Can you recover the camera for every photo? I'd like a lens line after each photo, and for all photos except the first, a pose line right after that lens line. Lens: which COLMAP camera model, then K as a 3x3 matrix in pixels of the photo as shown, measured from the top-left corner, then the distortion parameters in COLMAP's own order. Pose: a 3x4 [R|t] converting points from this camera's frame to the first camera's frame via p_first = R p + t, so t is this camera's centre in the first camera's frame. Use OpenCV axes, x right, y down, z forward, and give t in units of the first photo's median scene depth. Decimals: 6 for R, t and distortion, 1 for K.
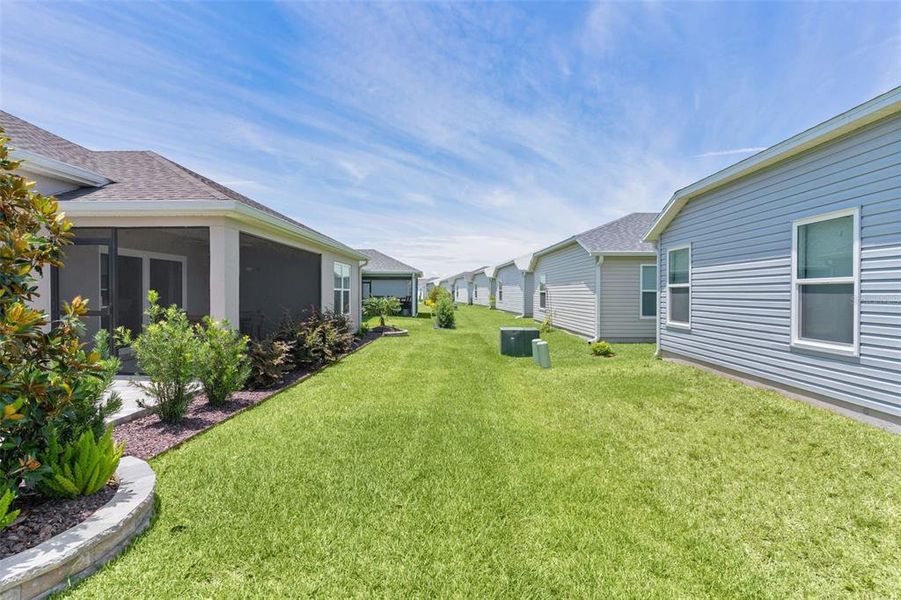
lens RADIAL K [[432.0, 0, 449.0], [0, 432.0, 287.6], [0, 0, 1]] dist [-0.016553, 0.003785]
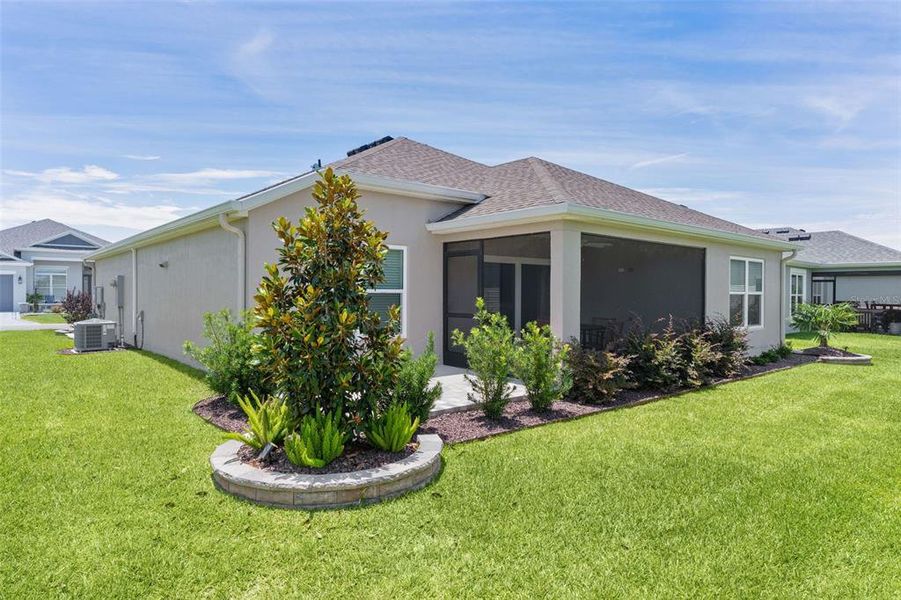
lens RADIAL K [[548.8, 0, 449.6], [0, 548.8, 299.4], [0, 0, 1]] dist [0.020039, -0.001813]
pose [[0.664885, 0.006725, -0.746915, 0.235987], [0.008966, 0.999816, 0.016983, -0.010468], [0.746892, -0.017989, 0.664702, -0.005809]]
